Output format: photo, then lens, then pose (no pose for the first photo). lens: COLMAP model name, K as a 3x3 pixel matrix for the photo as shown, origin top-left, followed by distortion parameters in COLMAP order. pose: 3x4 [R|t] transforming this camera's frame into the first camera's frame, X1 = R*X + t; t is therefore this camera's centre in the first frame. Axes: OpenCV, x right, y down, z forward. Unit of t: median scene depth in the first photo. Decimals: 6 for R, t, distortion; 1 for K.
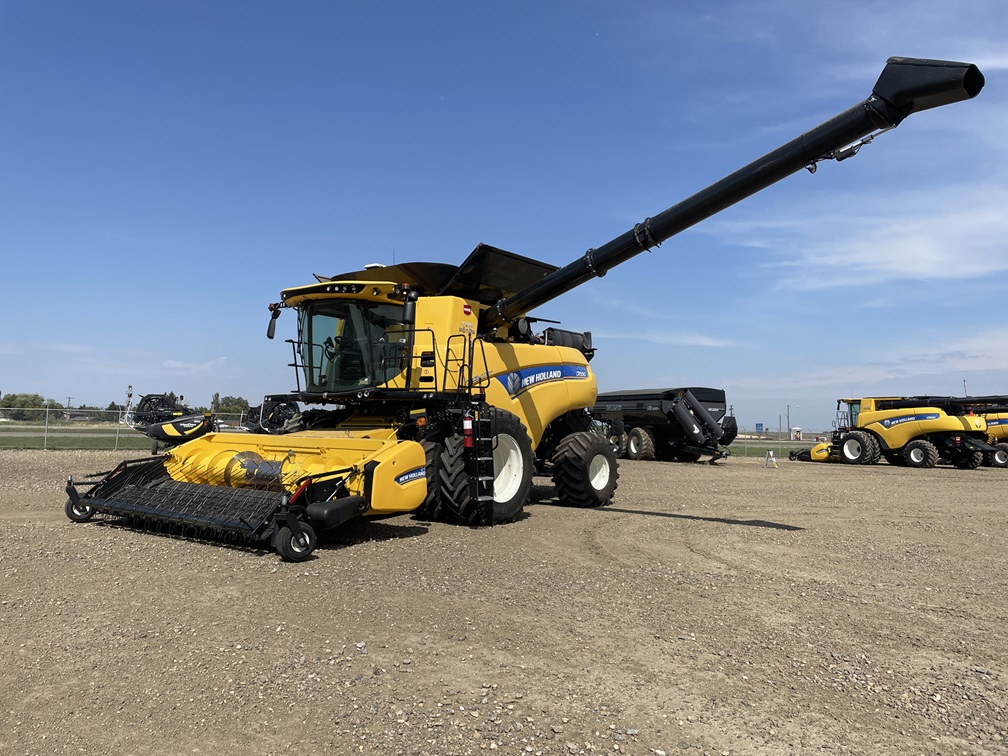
lens RADIAL K [[761.7, 0, 502.2], [0, 761.7, 373.7], [0, 0, 1]] dist [0.065084, -0.071679]
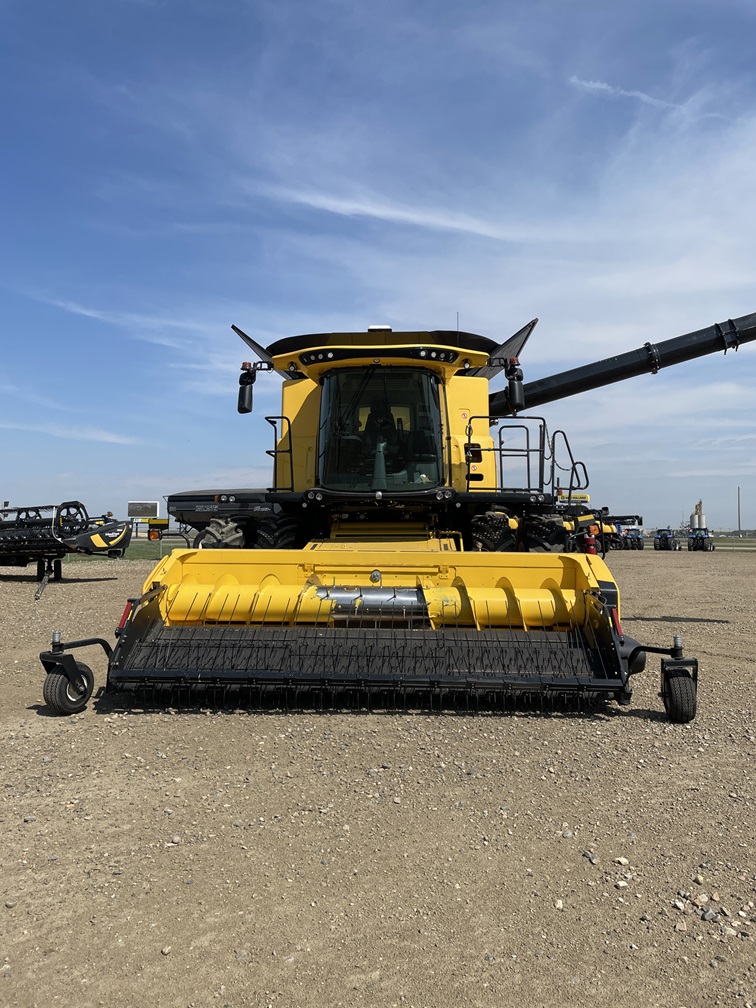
lens RADIAL K [[761.7, 0, 396.6], [0, 761.7, 514.1], [0, 0, 1]] dist [0.065084, -0.071679]
pose [[0.814938, -0.003192, 0.579539, -0.636349], [-0.028131, 0.998588, 0.045058, 0.011875], [-0.578865, -0.053022, 0.813698, 0.374059]]
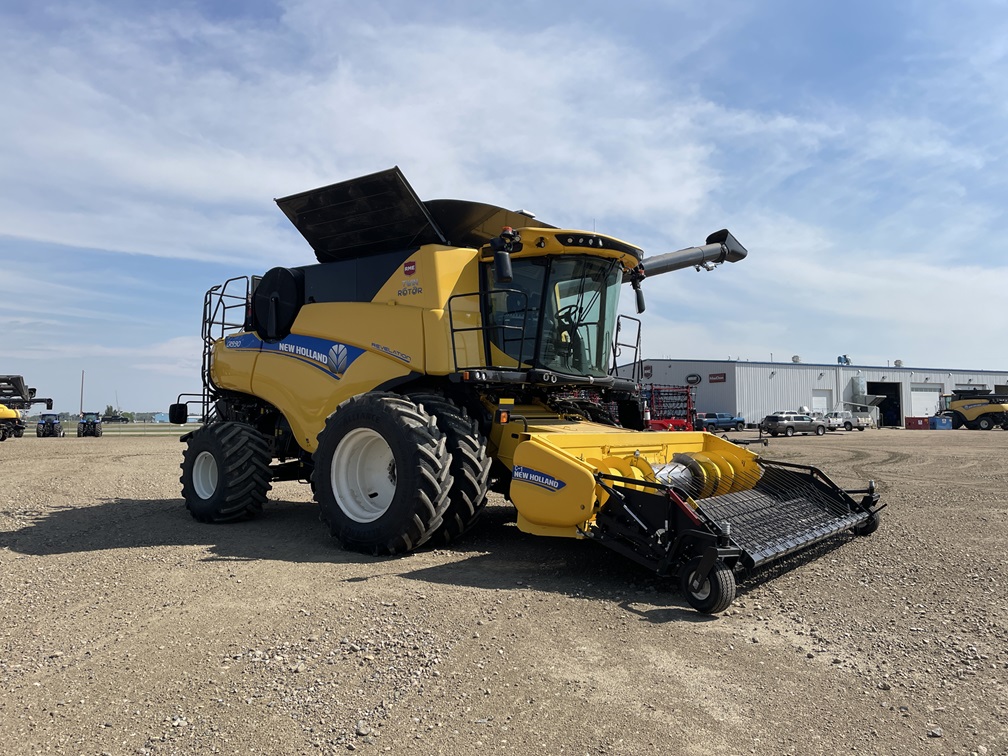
lens RADIAL K [[761.7, 0, 494.3], [0, 761.7, 381.0], [0, 0, 1]] dist [0.065084, -0.071679]
pose [[-0.028328, 0.029334, 0.999168, -0.990586], [-0.071637, 0.996940, -0.031300, 0.059444], [-0.997028, -0.072465, -0.026140, 1.094887]]
